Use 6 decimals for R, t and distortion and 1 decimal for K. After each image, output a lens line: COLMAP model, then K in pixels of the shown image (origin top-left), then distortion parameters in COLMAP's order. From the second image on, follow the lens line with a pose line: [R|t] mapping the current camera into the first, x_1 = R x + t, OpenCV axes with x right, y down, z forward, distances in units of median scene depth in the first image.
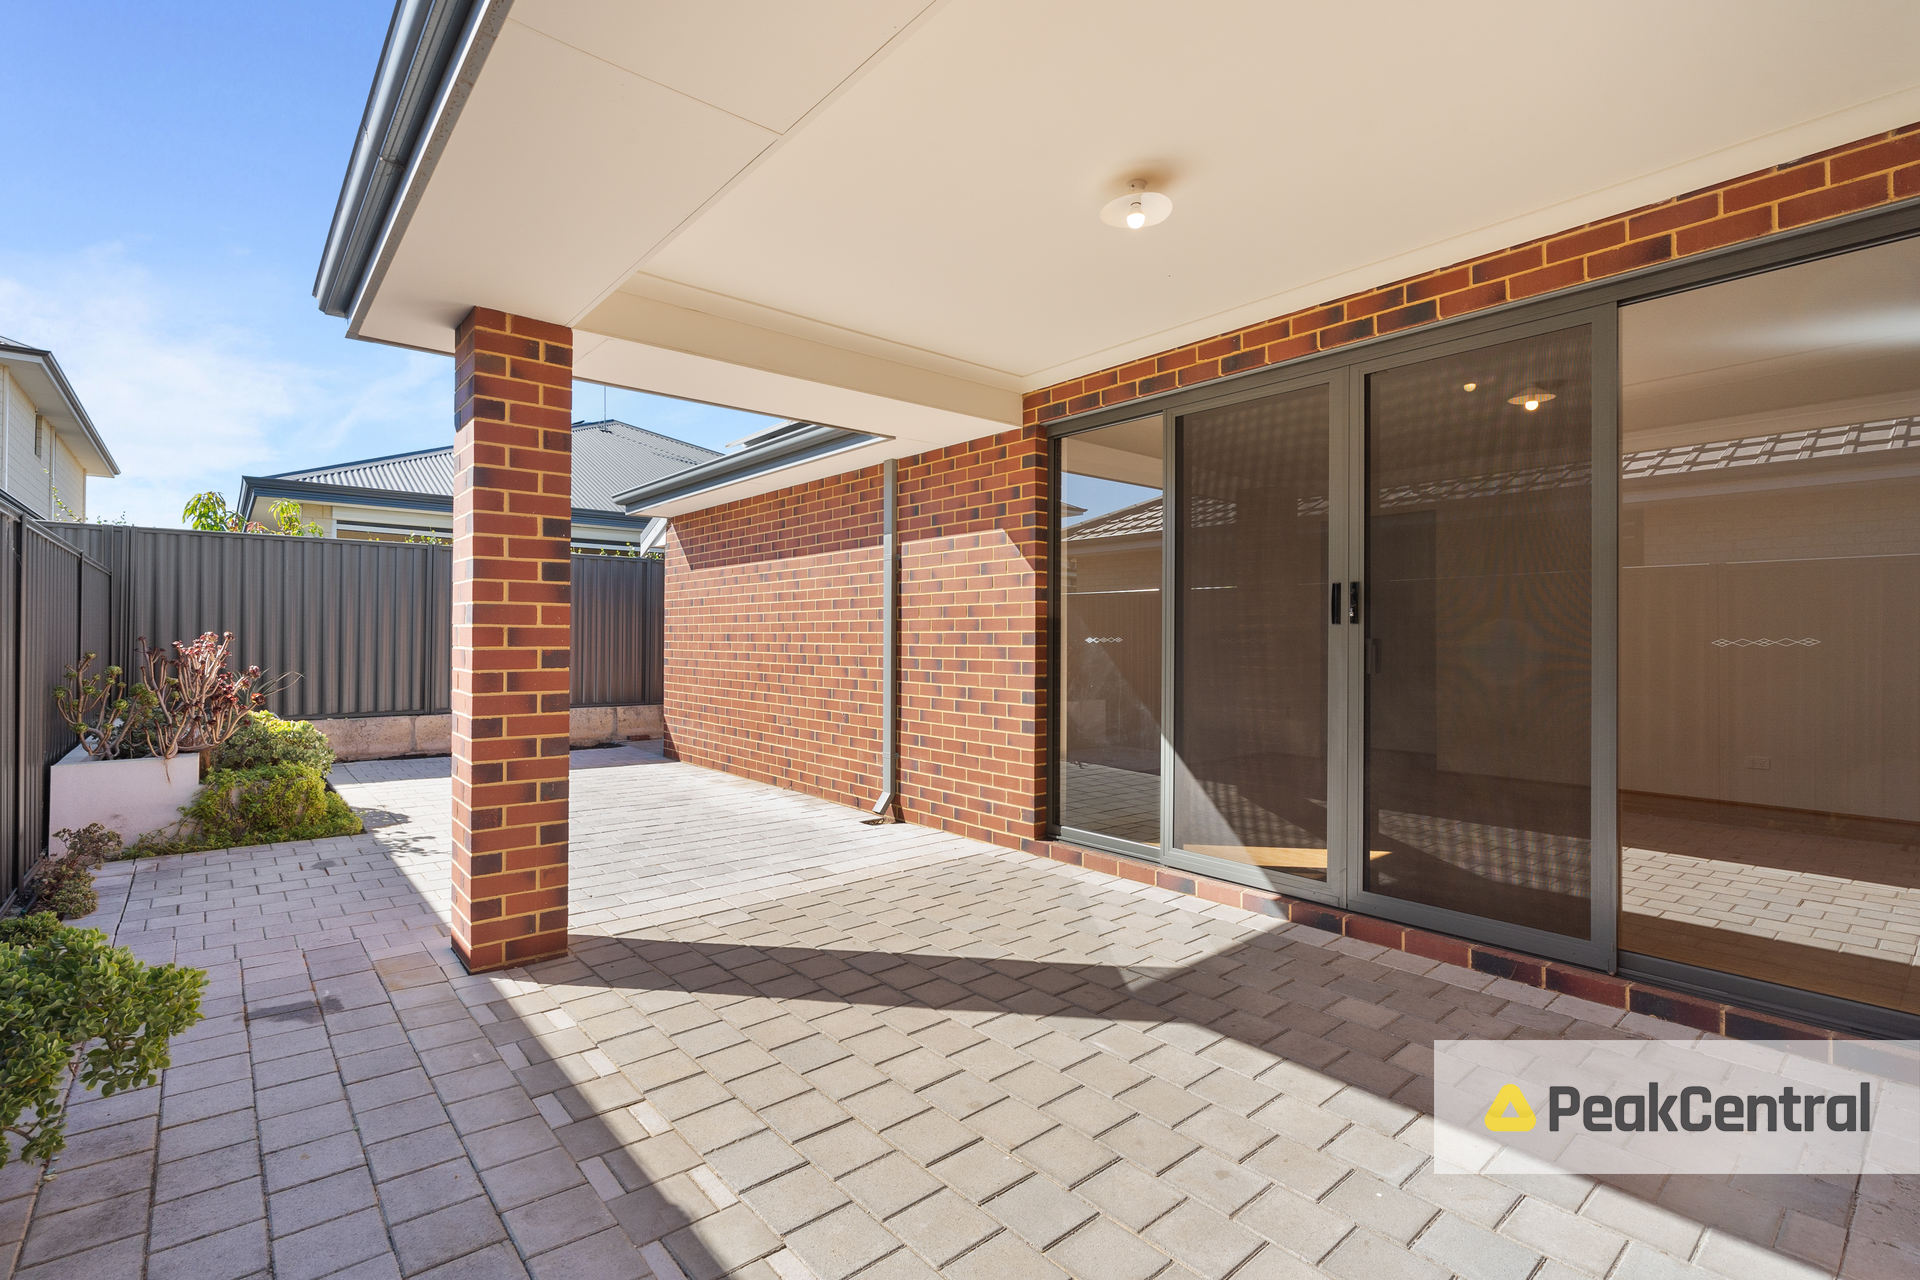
lens RADIAL K [[874.8, 0, 959.3], [0, 874.8, 635.8], [0, 0, 1]] dist [-0.002906, 0.000274]
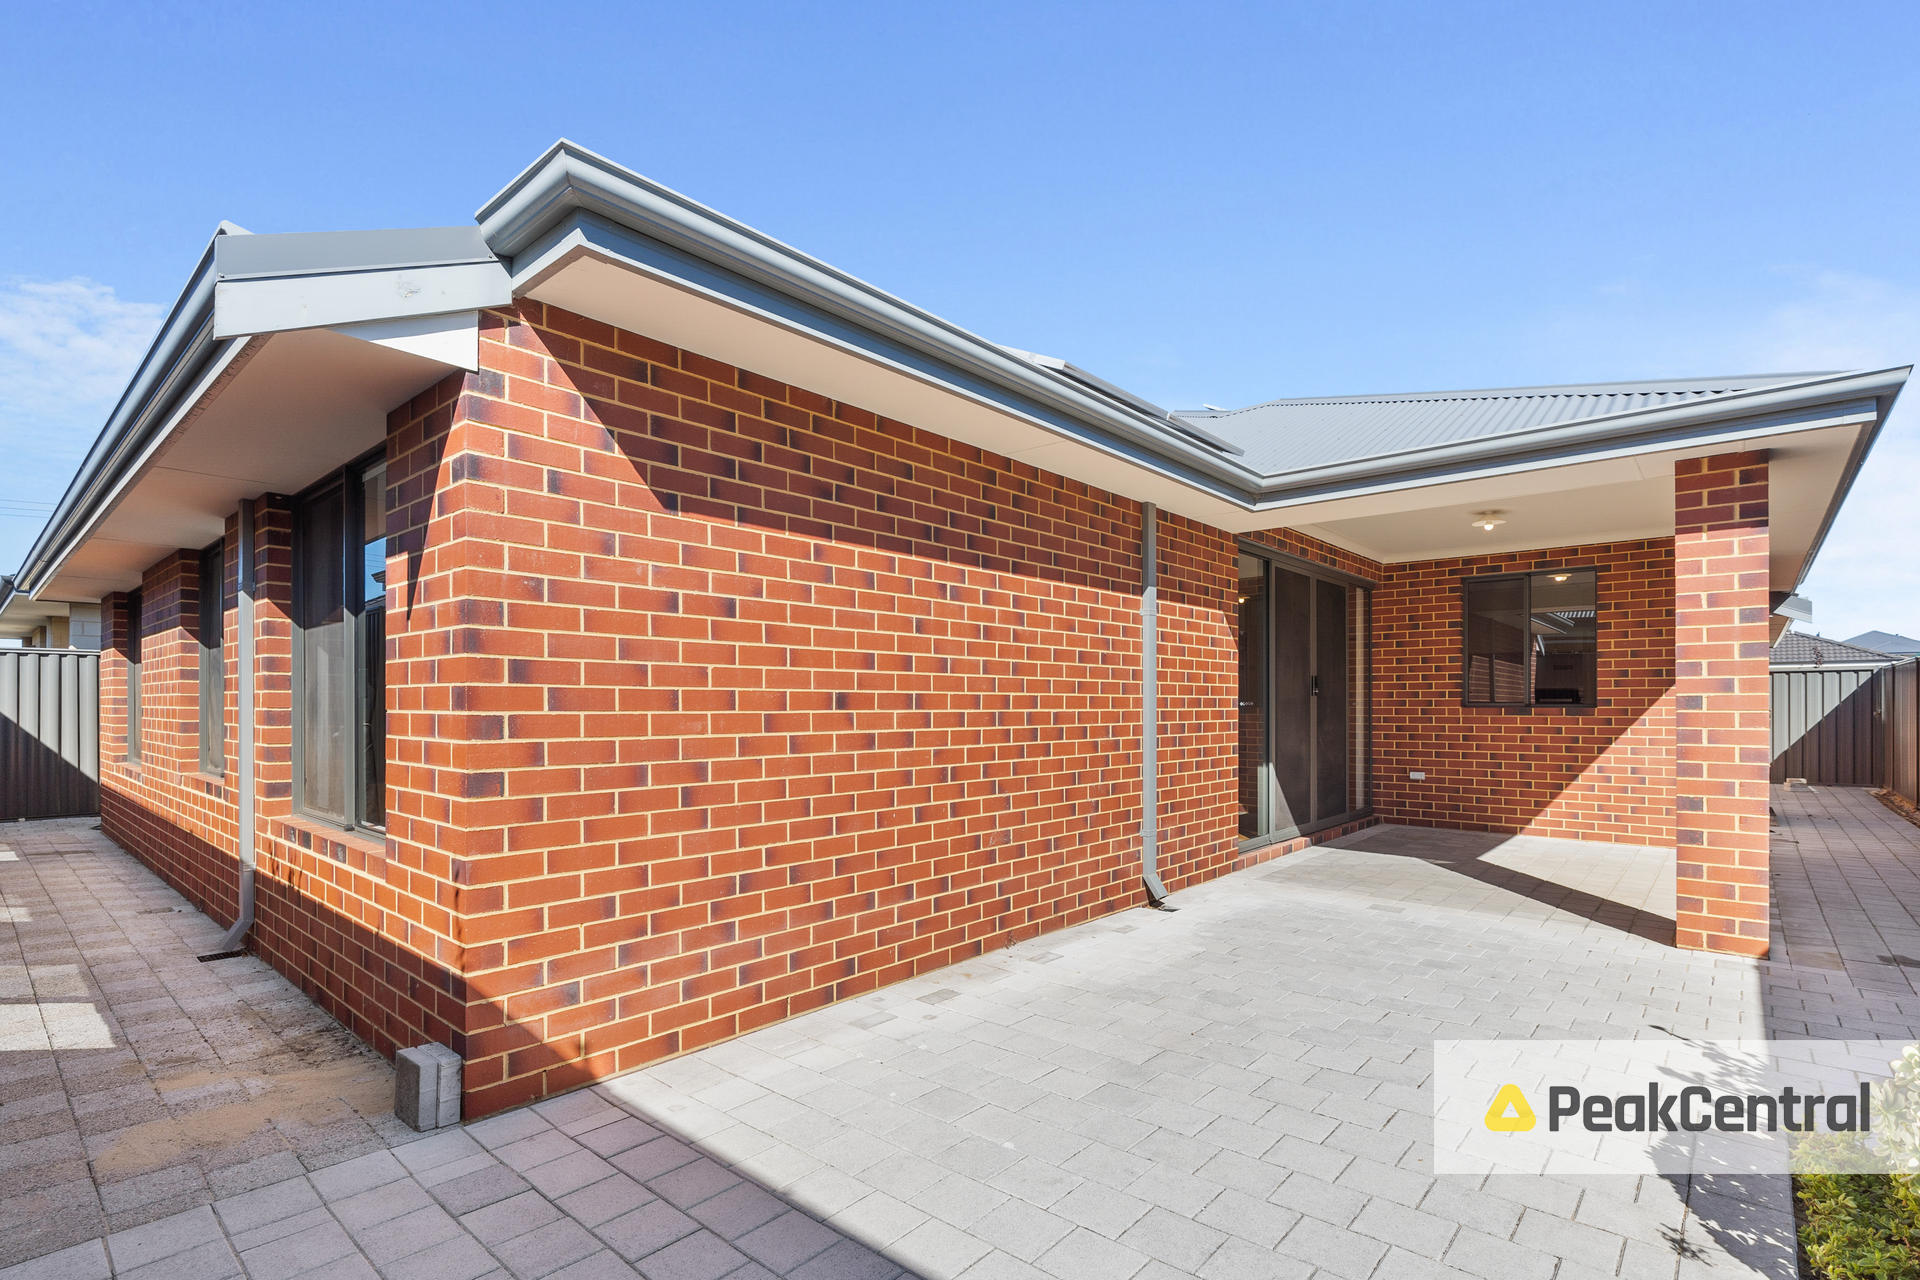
lens RADIAL K [[874.8, 0, 975.0], [0, 874.8, 707.1], [0, 0, 1]] dist [-0.002906, 0.000274]
pose [[-0.137491, -0.007485, 0.990475, -0.842377], [-0.004848, 0.999965, 0.006884, 0.001890], [-0.990491, -0.003855, -0.137523, 1.161089]]
